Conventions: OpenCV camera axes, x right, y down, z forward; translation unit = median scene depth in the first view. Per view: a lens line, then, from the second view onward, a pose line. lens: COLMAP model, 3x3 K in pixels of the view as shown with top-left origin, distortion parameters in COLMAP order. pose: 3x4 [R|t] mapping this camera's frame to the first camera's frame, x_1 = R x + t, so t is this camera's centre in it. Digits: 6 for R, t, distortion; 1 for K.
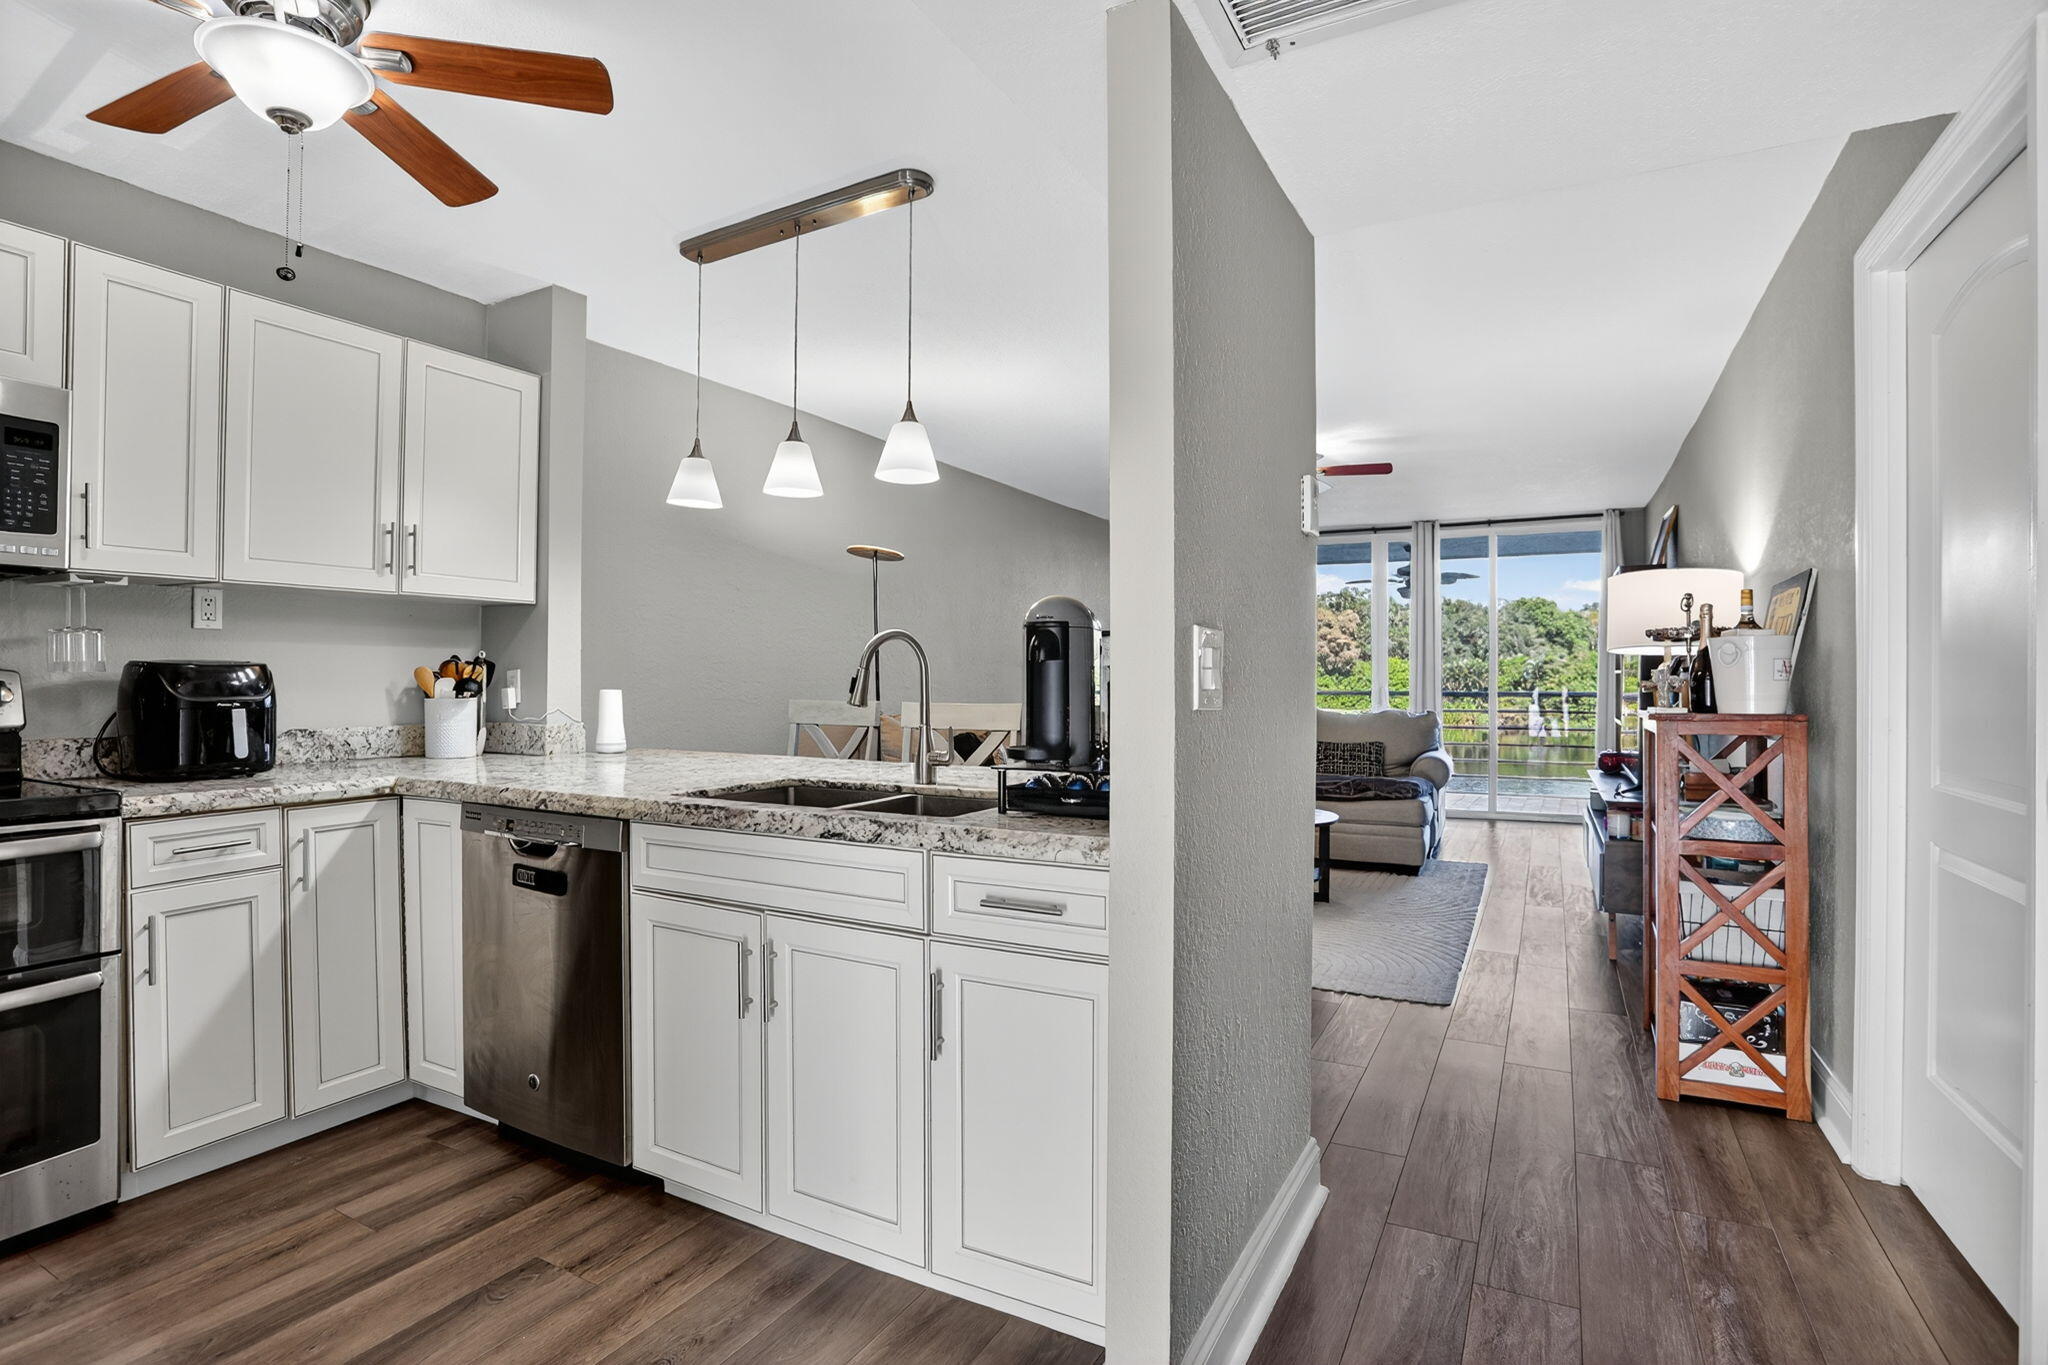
lens RADIAL K [[1025.5, 0, 1024.0], [0, 1025.5, 682.5], [0, 0, 1]] dist [-0.045541, 0.023555]
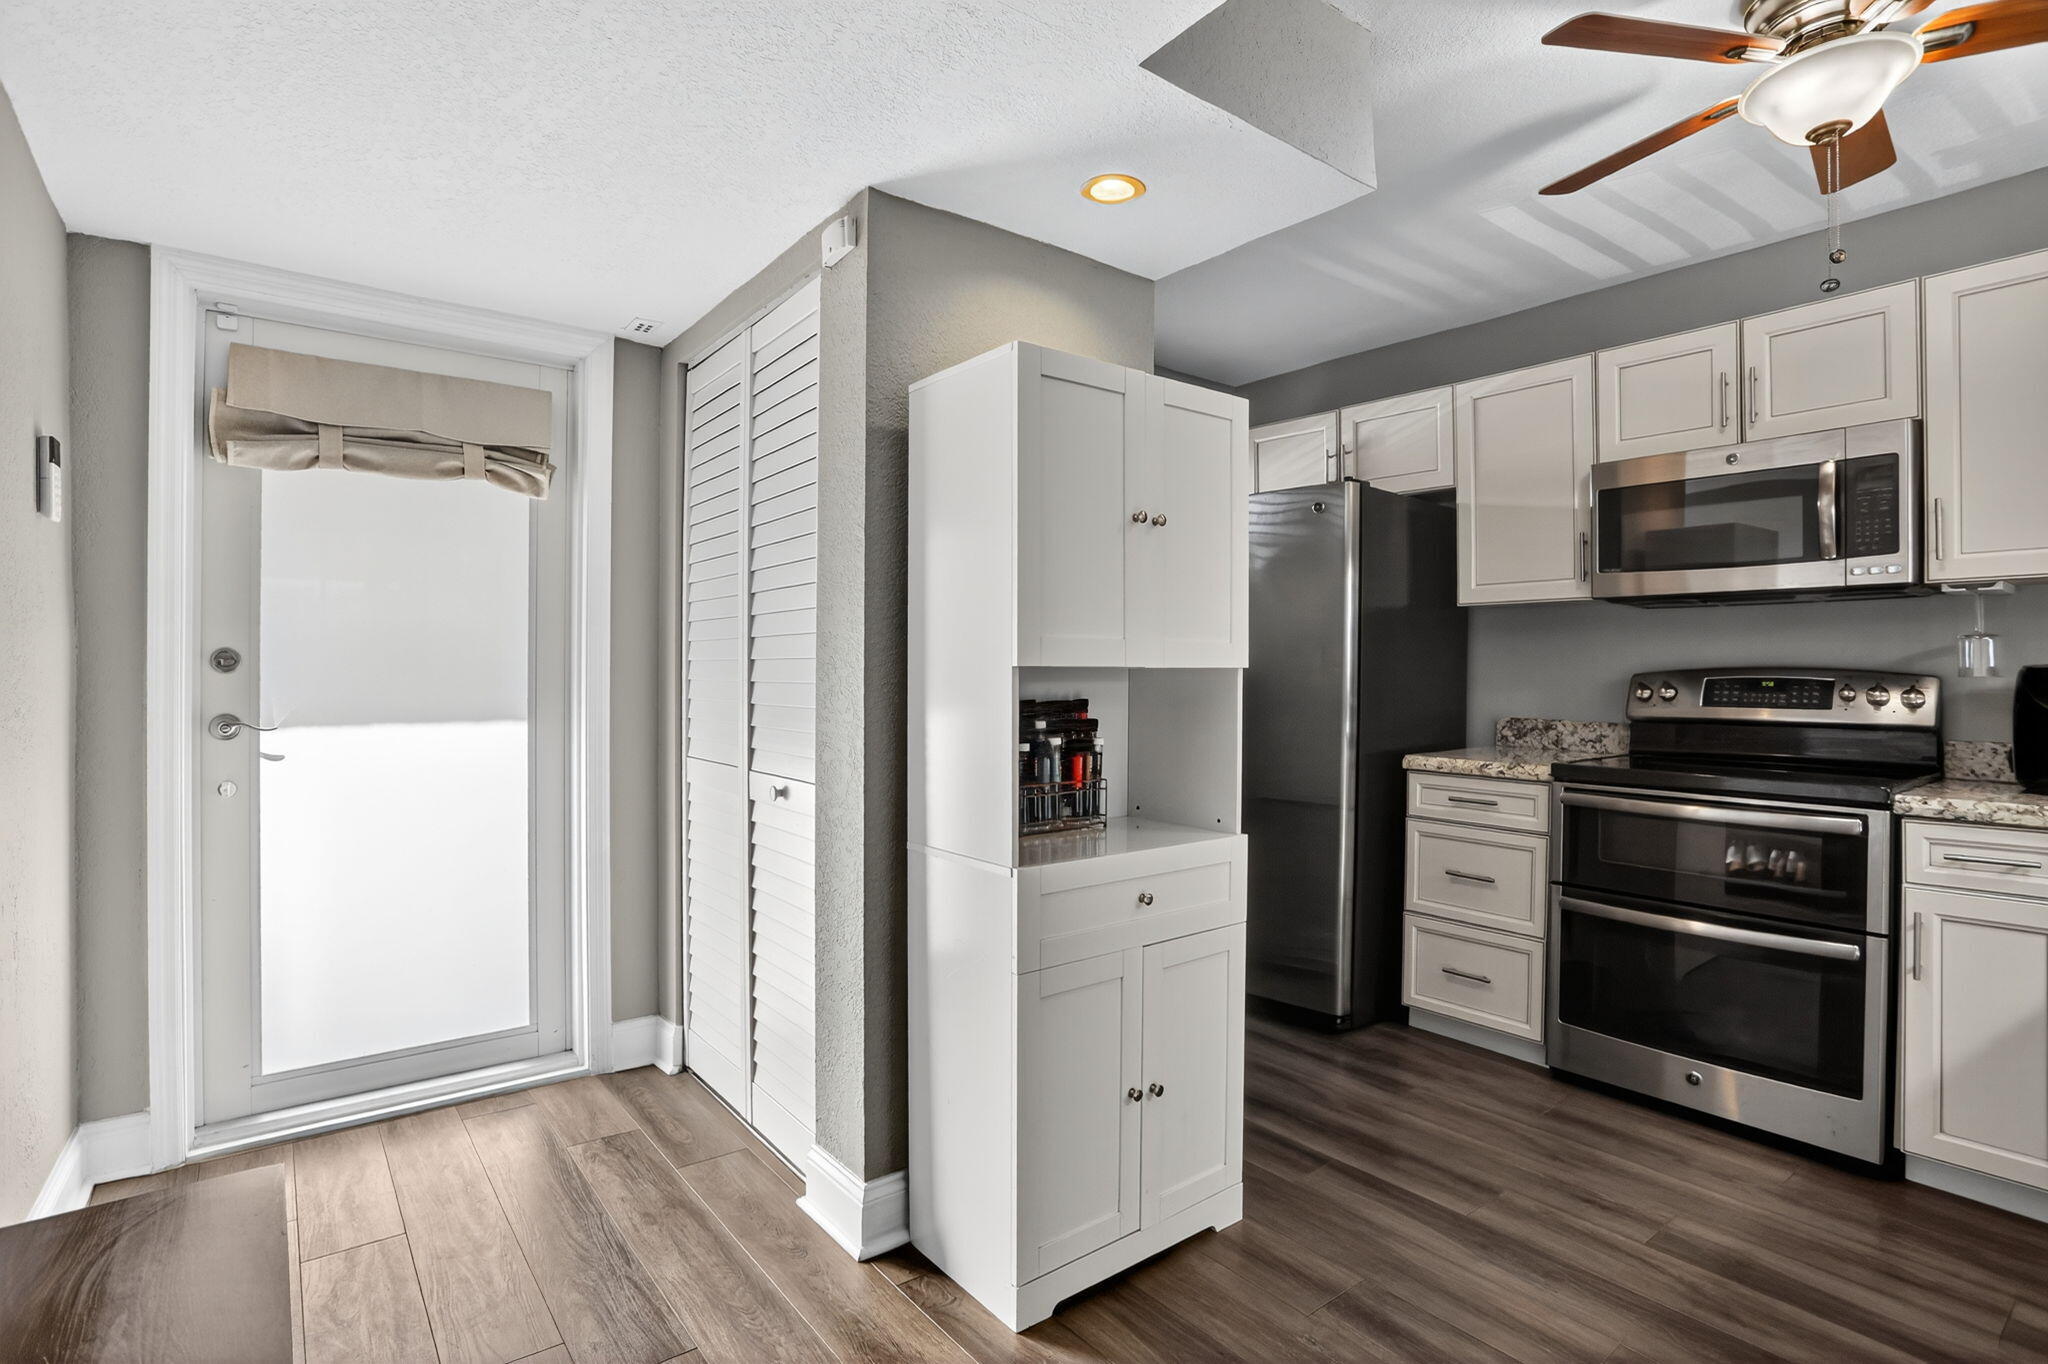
lens RADIAL K [[1025.5, 0, 1024.0], [0, 1025.5, 682.0], [0, 0, 1]] dist [-0.045541, 0.023555]
pose [[-0.382311, -0.001388, -0.924033, 0.431503], [-0.009213, 0.999955, 0.002310, 0.001292], [0.923988, 0.009396, -0.382307, 0.539020]]
